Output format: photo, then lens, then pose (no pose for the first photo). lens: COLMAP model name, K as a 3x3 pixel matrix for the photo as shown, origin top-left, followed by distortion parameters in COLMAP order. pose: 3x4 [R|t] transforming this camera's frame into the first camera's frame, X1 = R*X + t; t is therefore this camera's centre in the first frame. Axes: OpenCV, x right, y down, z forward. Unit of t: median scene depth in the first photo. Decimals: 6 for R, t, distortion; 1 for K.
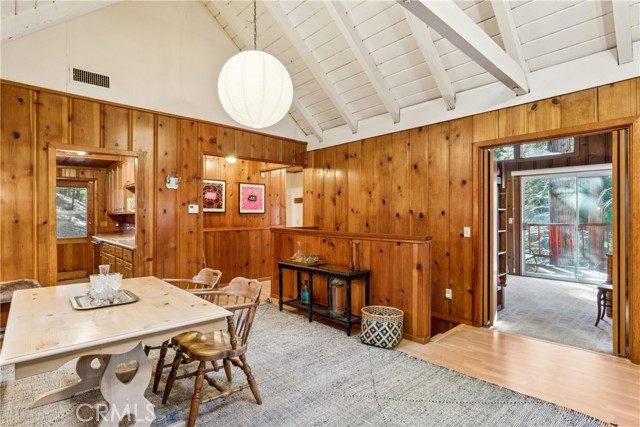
lens RADIAL K [[315.1, 0, 315.1], [0, 315.1, 215.0], [0, 0, 1]] dist [-0.013818, 0.000495]
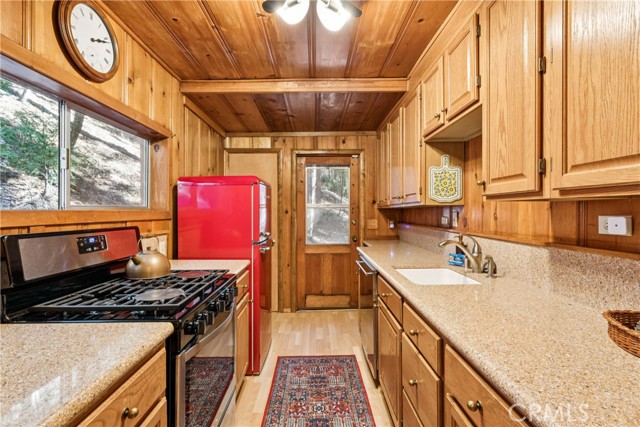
lens RADIAL K [[293.9, 0, 320.8], [0, 293.9, 211.8], [0, 0, 1]] dist [0.004821, 0.000479]
pose [[0.740467, 0.001444, -0.672091, -0.371981], [0.002281, 0.999987, 0.004662, 0.002301], [0.672089, -0.004985, 0.740454, 0.518989]]
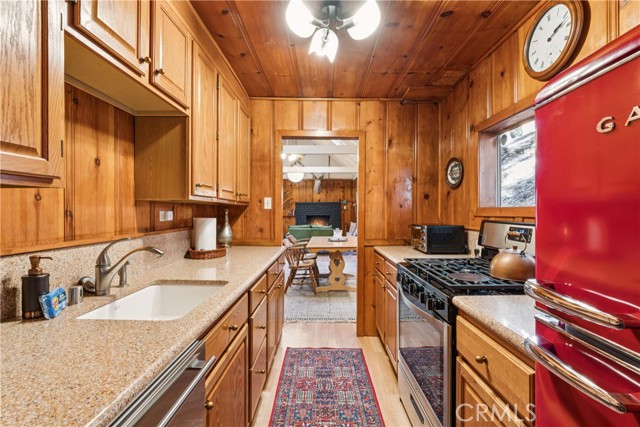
lens RADIAL K [[293.9, 0, 322.1], [0, 293.9, 211.2], [0, 0, 1]] dist [0.004821, 0.000479]
pose [[-0.726988, 0.003131, 0.686643, -3.206237], [-0.001163, 0.999983, -0.005792, 0.052207], [-0.686649, -0.005009, -0.726972, 3.634032]]
